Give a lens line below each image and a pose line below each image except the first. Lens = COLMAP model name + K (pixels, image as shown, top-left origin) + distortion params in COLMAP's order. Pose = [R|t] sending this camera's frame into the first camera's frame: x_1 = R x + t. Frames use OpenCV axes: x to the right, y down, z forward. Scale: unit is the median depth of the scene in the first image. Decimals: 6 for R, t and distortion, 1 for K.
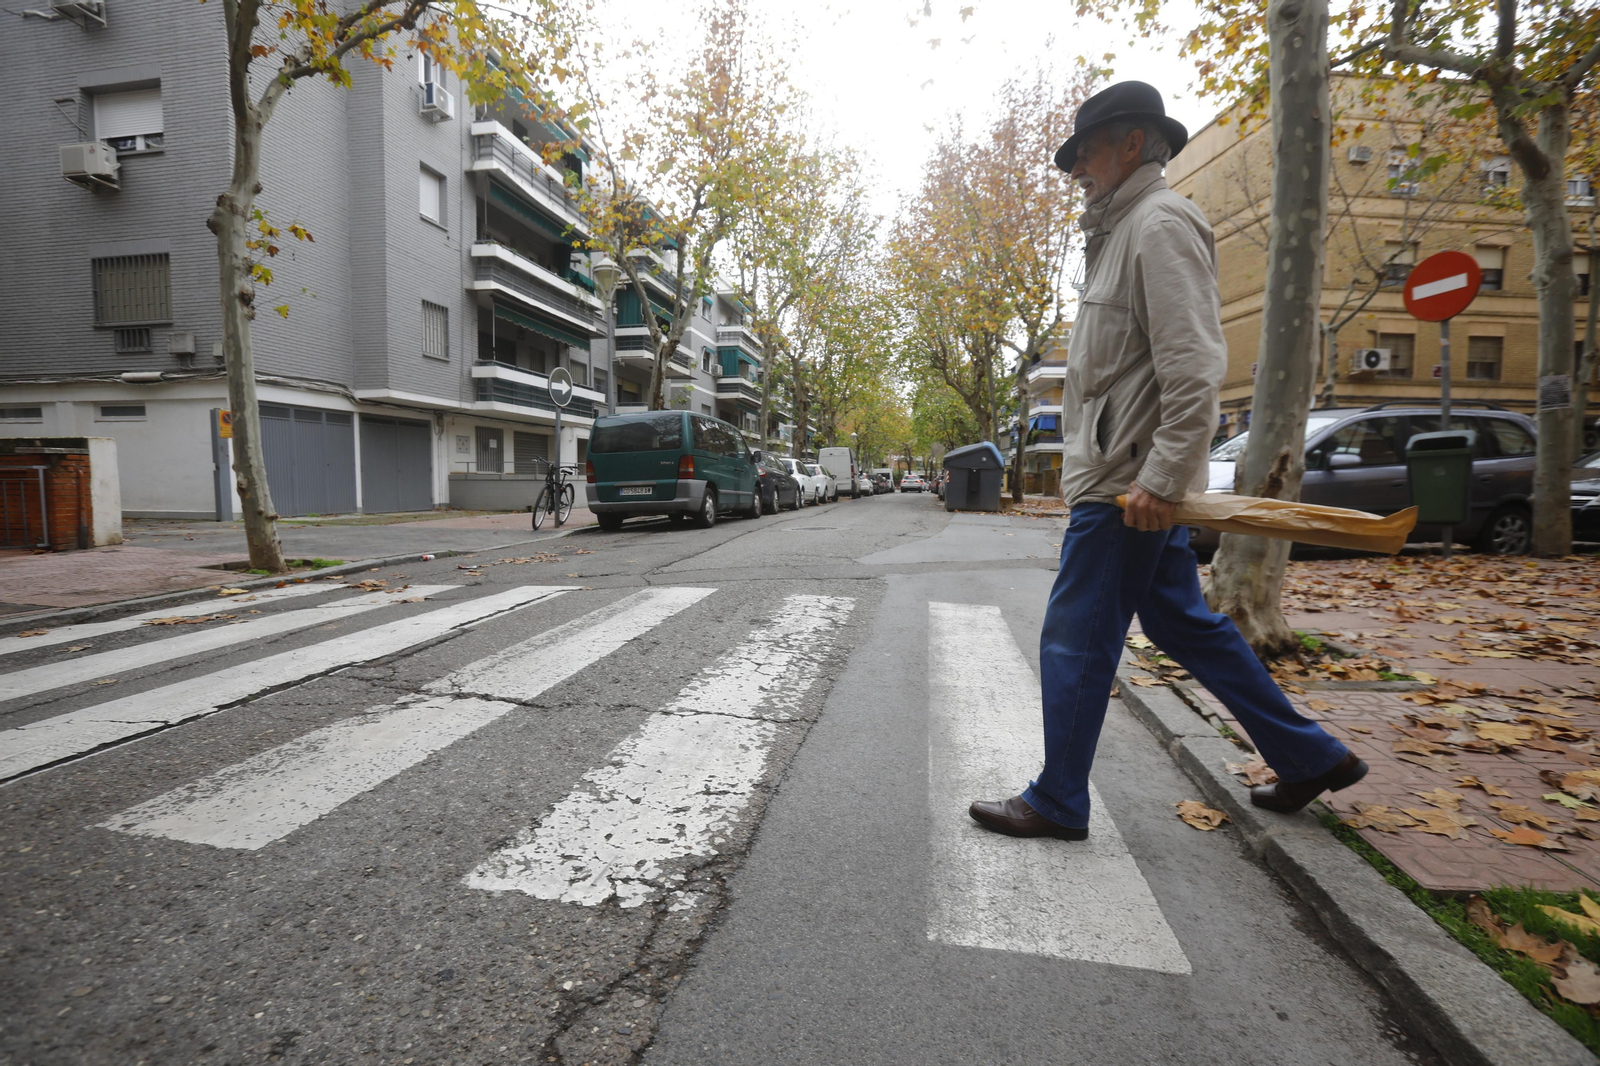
lens RADIAL K [[766.2, 0, 796.8], [0, 766.2, 543.9], [0, 0, 1]] dist [-0.039220, 0.025839]
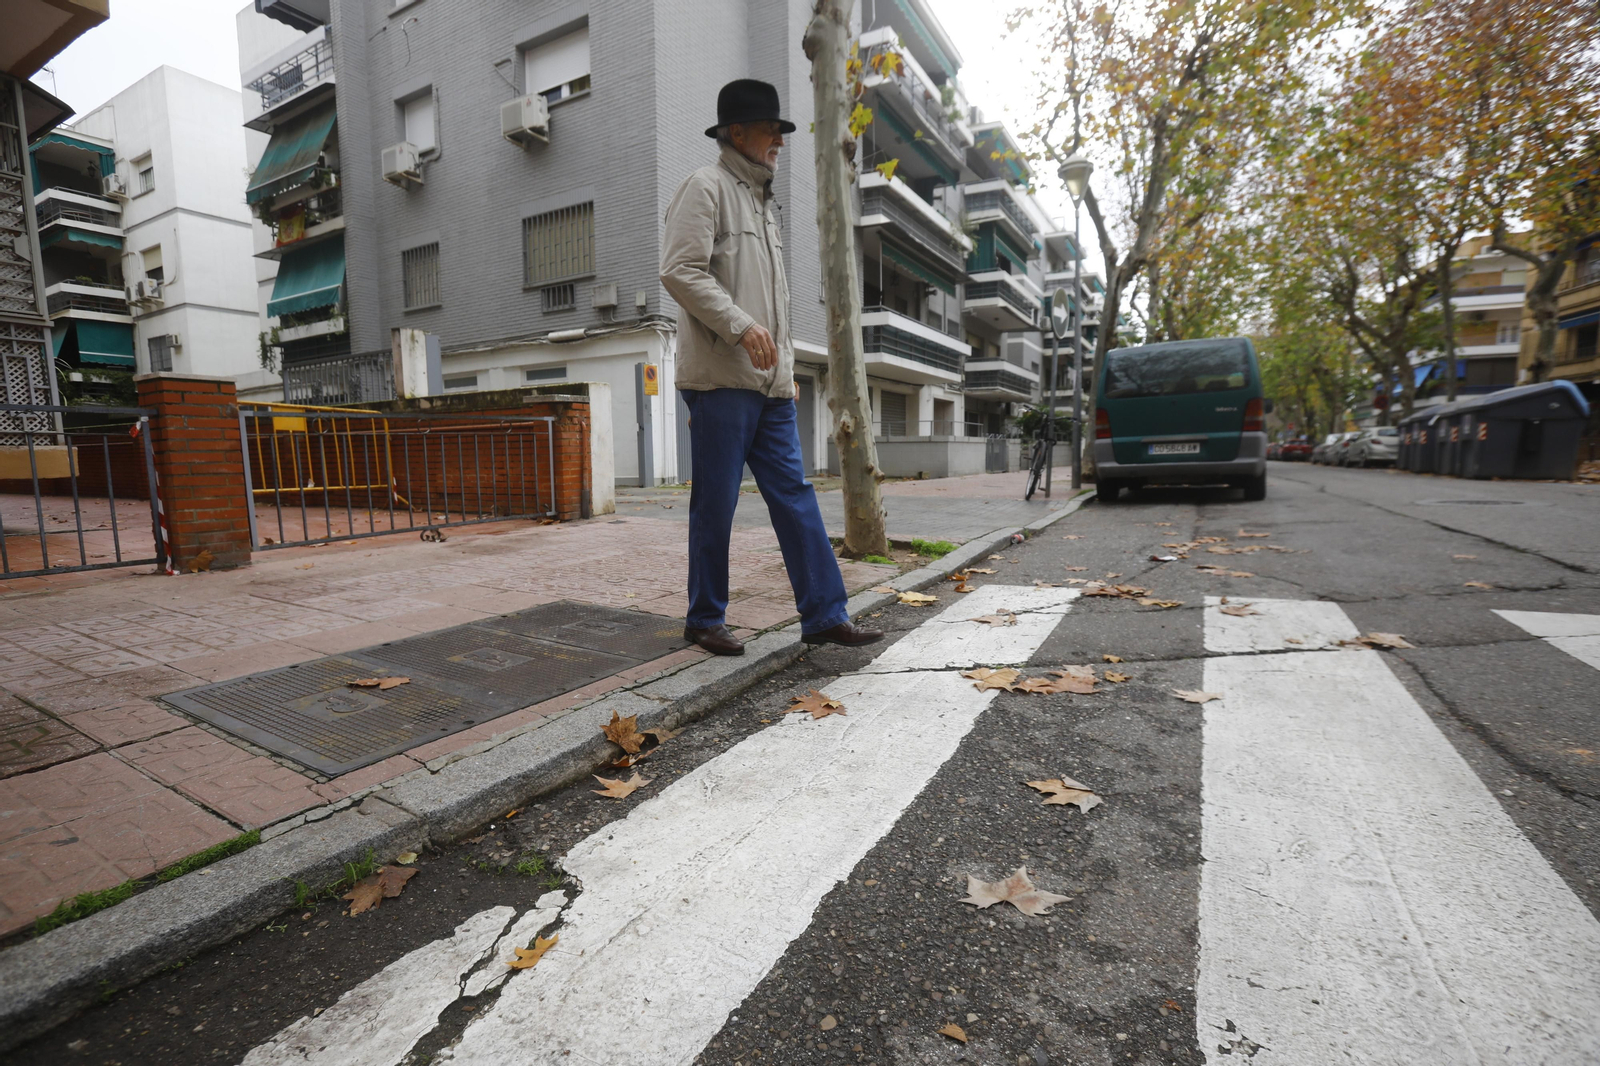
lens RADIAL K [[754.9, 0, 792.5], [0, 754.9, 557.6], [0, 0, 1]] dist [-0.054672, 0.035178]
pose [[0.949231, 0.033985, -0.312740, -0.286980], [-0.016075, 0.998089, 0.059671, -0.000971], [0.314170, -0.051614, 0.947963, 0.173216]]
